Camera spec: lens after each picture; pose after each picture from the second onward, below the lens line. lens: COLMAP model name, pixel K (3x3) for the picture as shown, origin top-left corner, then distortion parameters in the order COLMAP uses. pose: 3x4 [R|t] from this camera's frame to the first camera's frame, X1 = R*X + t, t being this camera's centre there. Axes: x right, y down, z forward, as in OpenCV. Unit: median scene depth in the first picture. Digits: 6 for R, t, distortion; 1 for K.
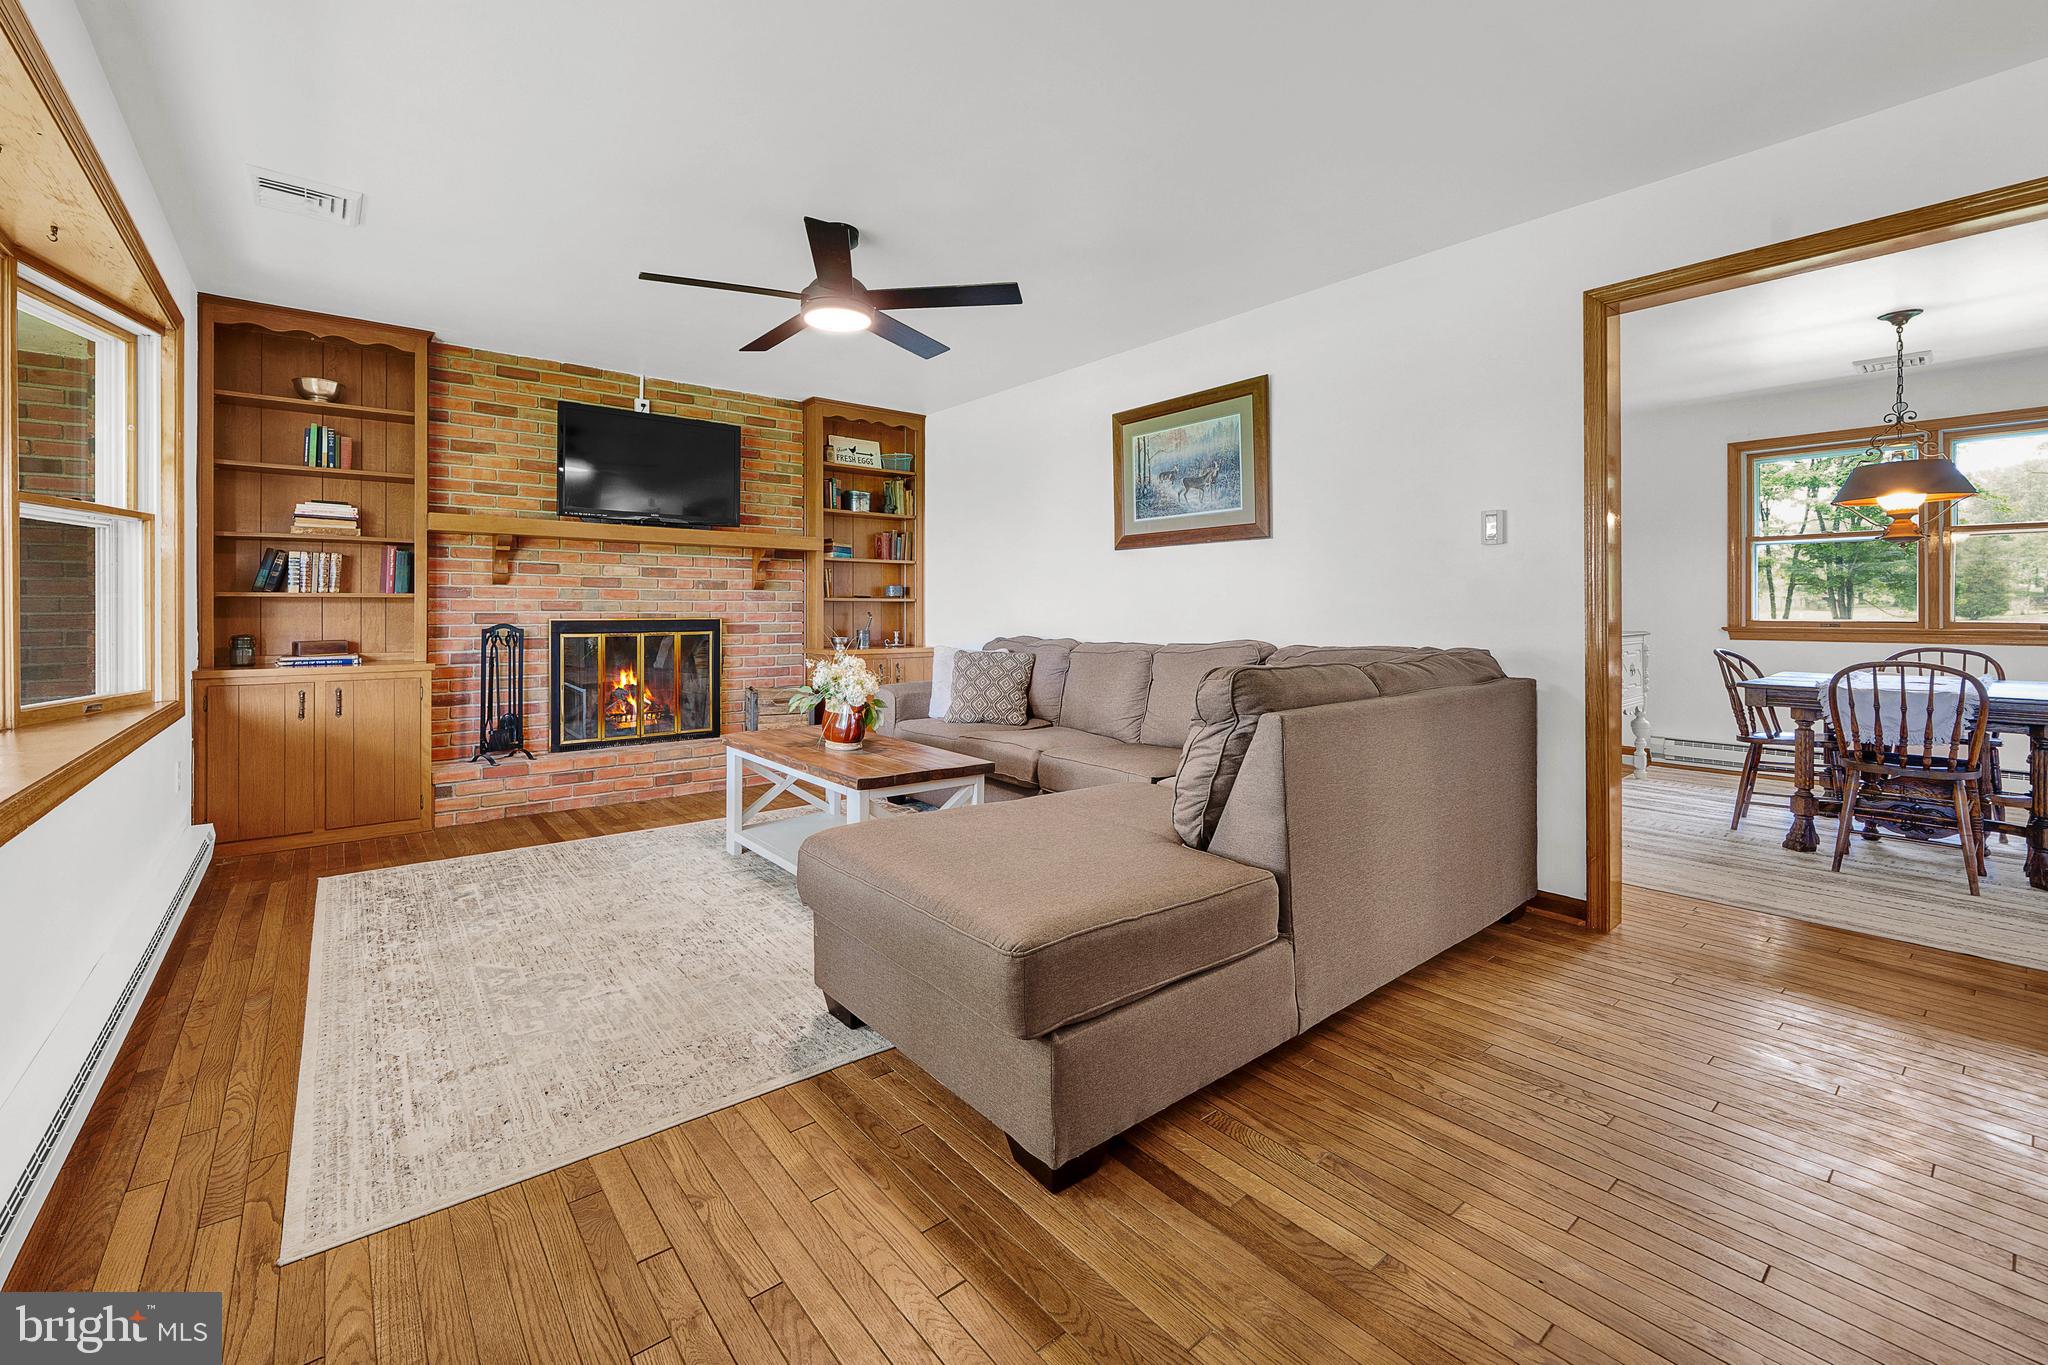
lens RADIAL K [[847.9, 0, 999.9], [0, 847.9, 589.8], [0, 0, 1]] dist [-0.006226, 0.000597]
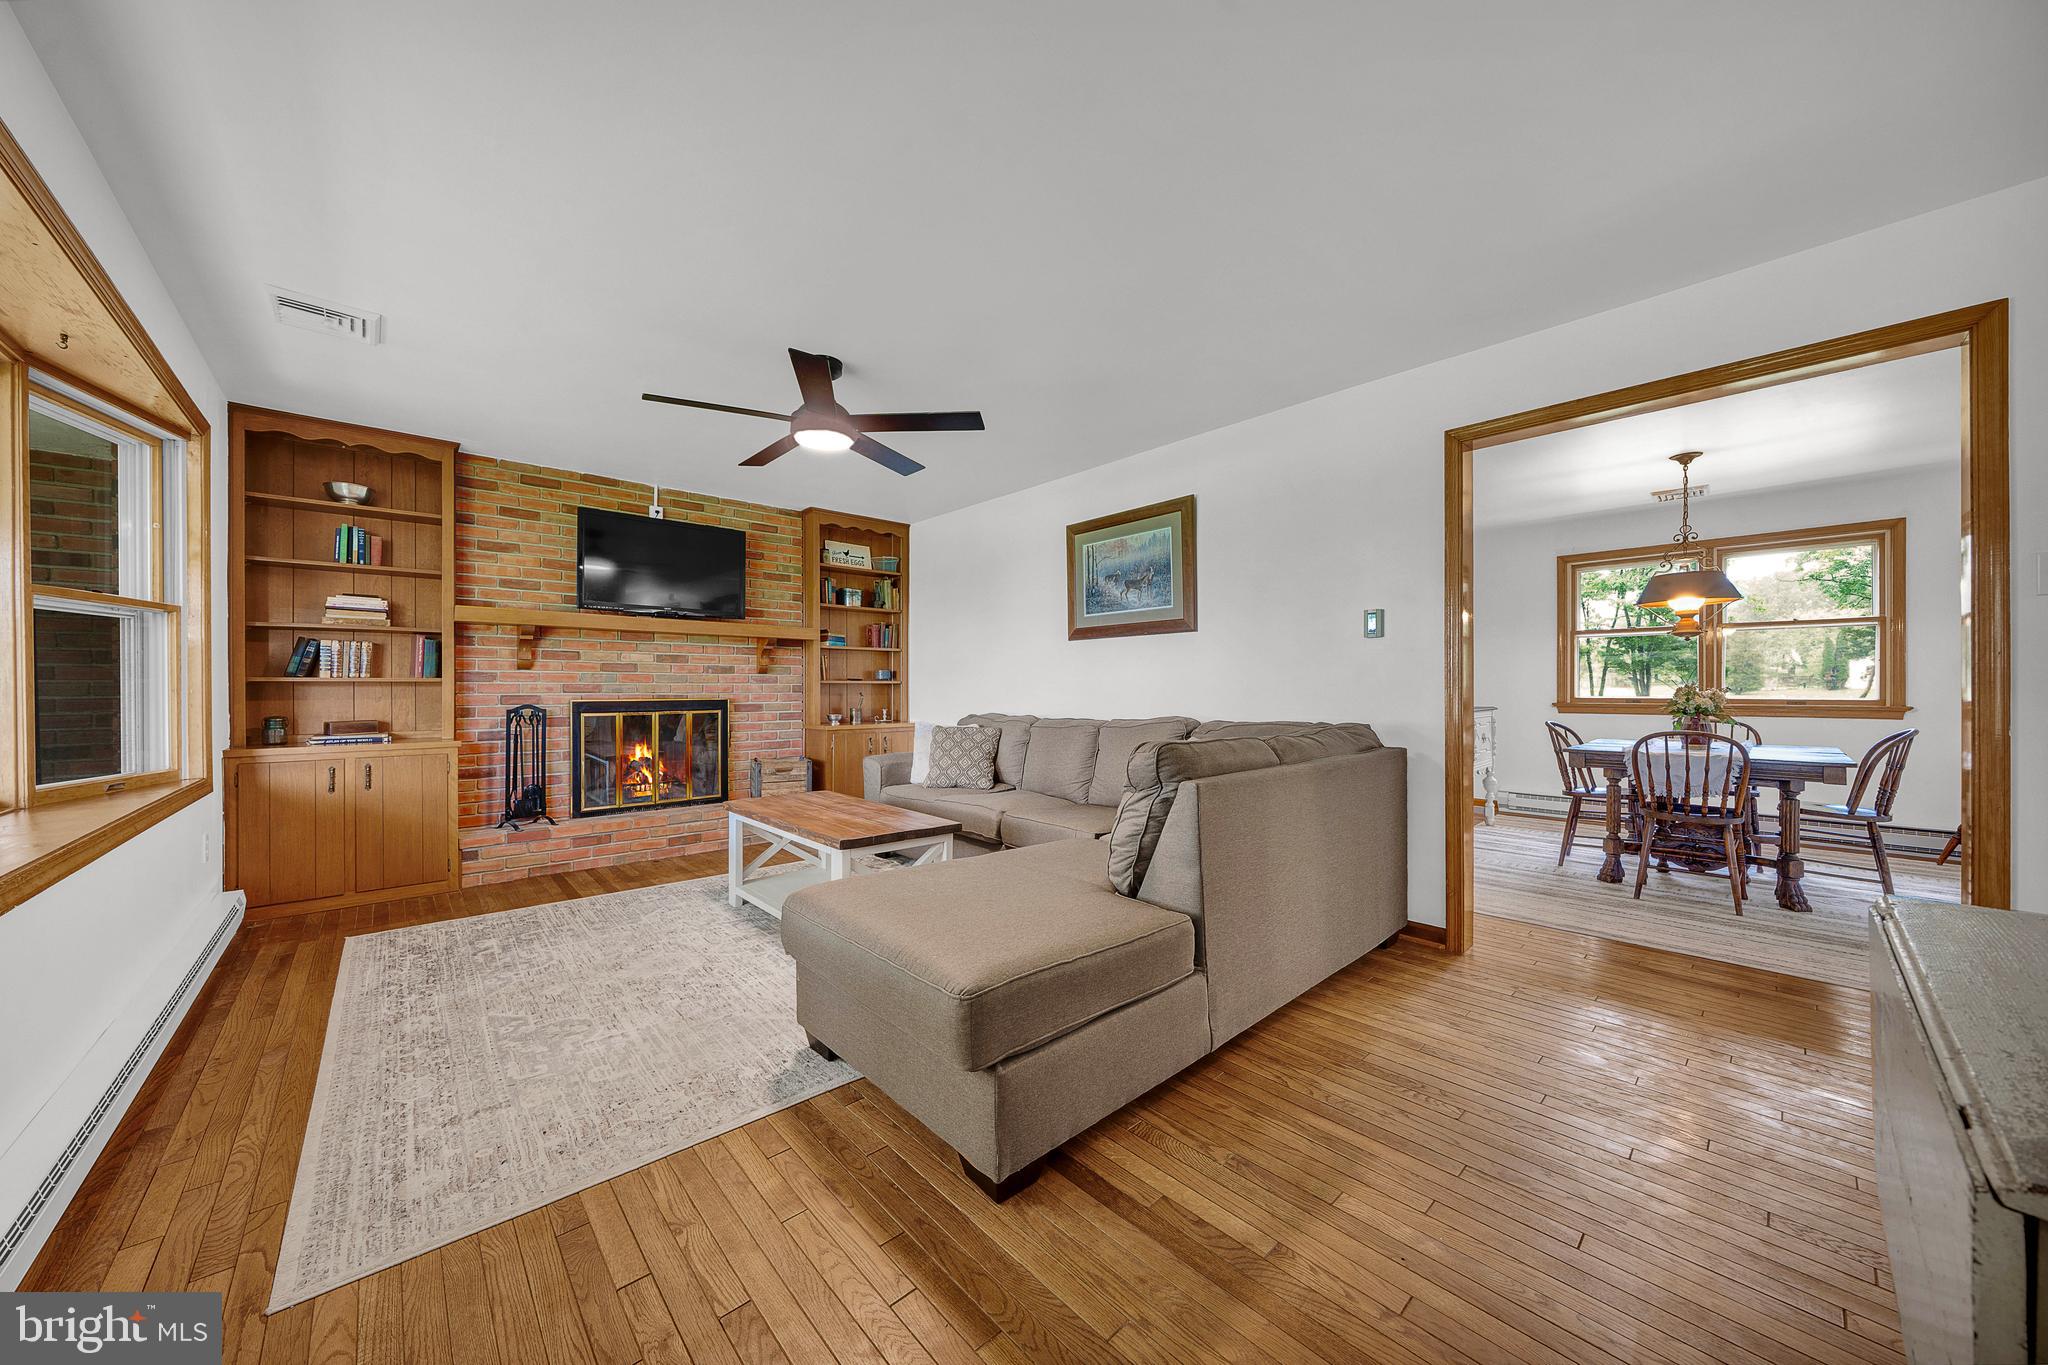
lens RADIAL K [[710.4, 0, 1033.2], [0, 710.4, 674.7], [0, 0, 1]] dist [-0.005631, 0.000278]
pose [[0.997283, -0.001037, 0.073660, 0.019872], [0.000722, 0.999990, 0.004299, -0.004460], [-0.073663, -0.004234, 0.997274, 0.018613]]
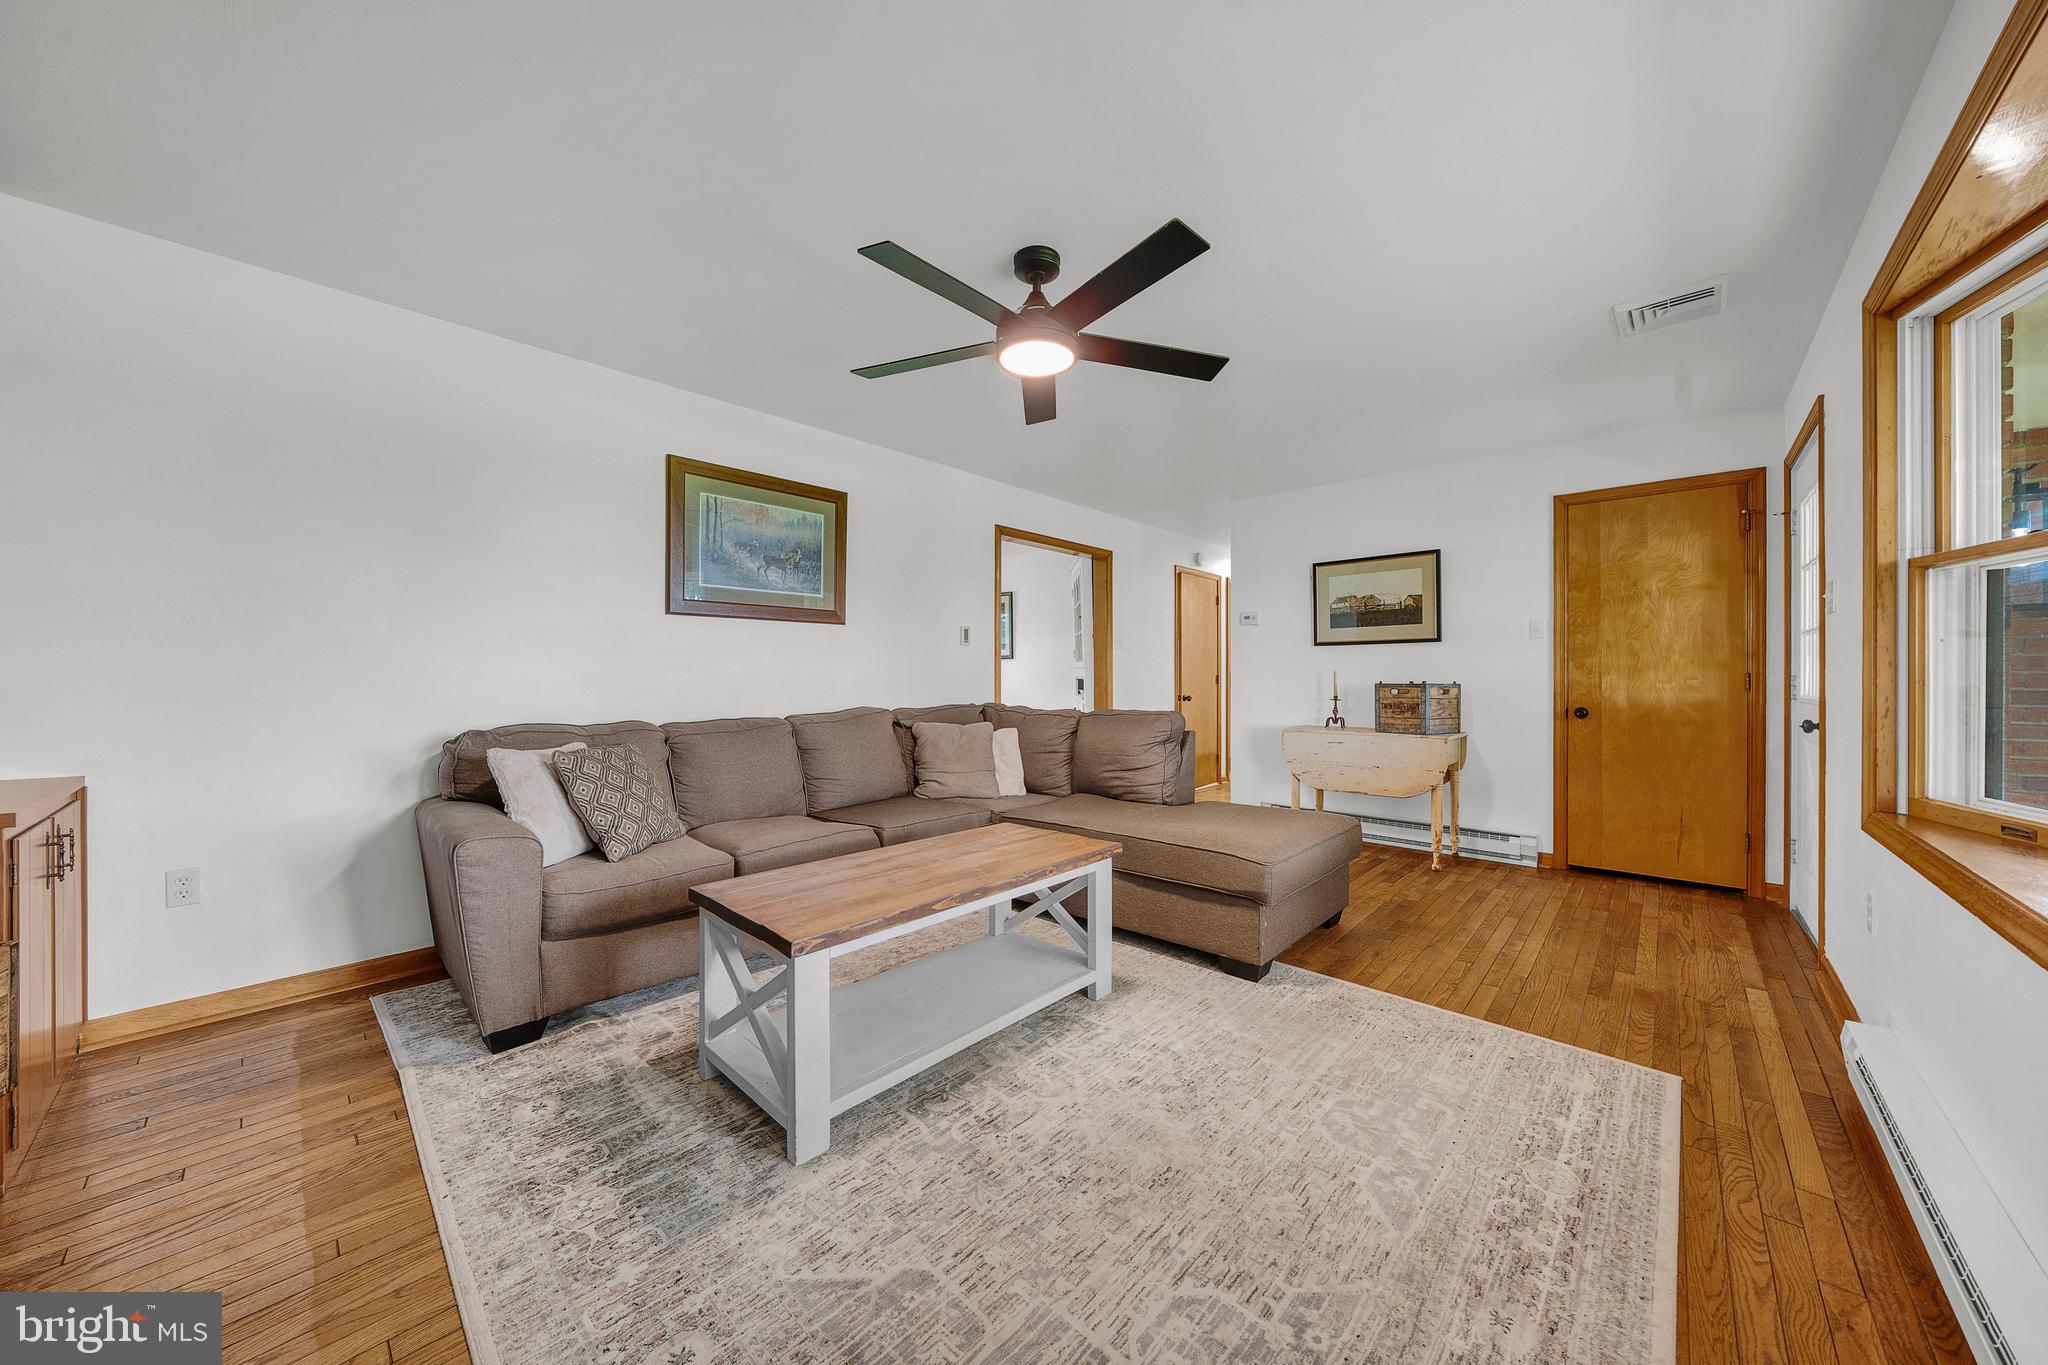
lens RADIAL K [[710.4, 0, 989.8], [0, 710.4, 678.9], [0, 0, 1]] dist [-0.005631, 0.000278]
pose [[-0.133917, -0.006446, 0.990972, -0.888194], [-0.023796, 0.999711, 0.003287, 0.012360], [-0.990707, -0.023141, -0.134032, 1.109411]]
